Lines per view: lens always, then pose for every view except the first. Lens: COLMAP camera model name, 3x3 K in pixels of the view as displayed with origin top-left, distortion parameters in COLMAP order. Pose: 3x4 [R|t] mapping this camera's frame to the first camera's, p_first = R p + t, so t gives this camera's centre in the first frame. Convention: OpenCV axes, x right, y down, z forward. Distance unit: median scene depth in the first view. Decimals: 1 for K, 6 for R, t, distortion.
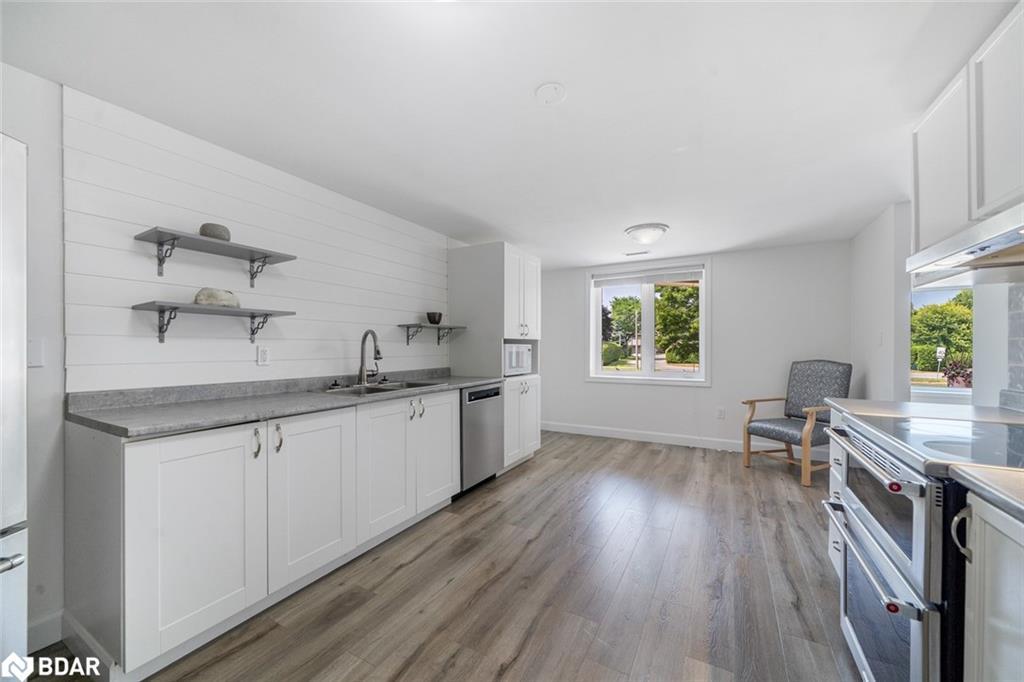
lens RADIAL K [[383.2, 0, 516.8], [0, 383.2, 347.9], [0, 0, 1]] dist [-0.001116, -0.000036]
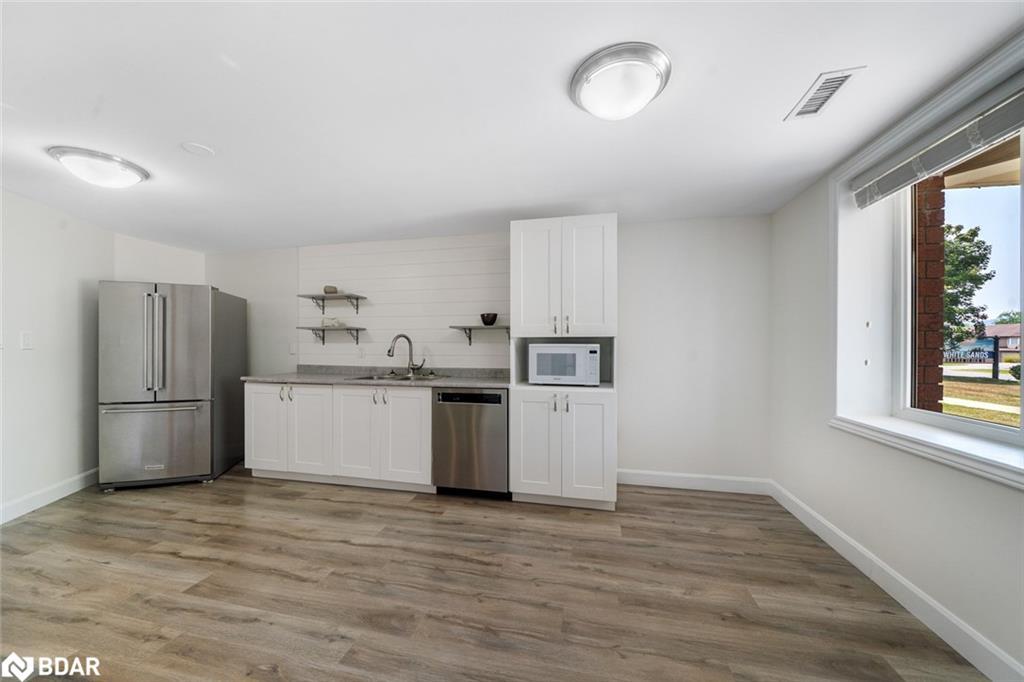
lens RADIAL K [[354.0, 0, 514.1], [0, 354.0, 346.6], [0, 0, 1]] dist [-0.005901, -0.000003]
pose [[0.278749, 0.001143, -0.960363, 0.903573], [-0.003654, 0.999993, 0.000130, -0.005700], [0.960357, 0.003472, 0.278751, 1.008783]]
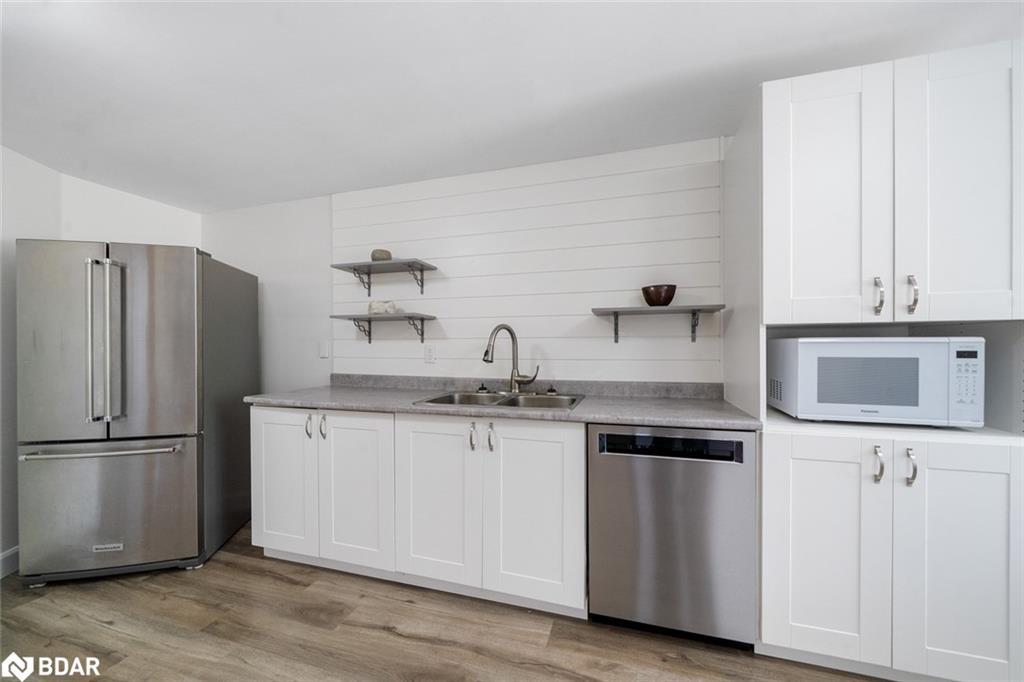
lens RADIAL K [[383.2, 0, 516.8], [0, 383.2, 347.9], [0, 0, 1]] dist [-0.001116, -0.000036]
pose [[0.200146, 0.005759, -0.979749, 0.392210], [0.002170, 0.999978, 0.006321, -0.003919], [0.979764, -0.003391, 0.200129, 0.848966]]
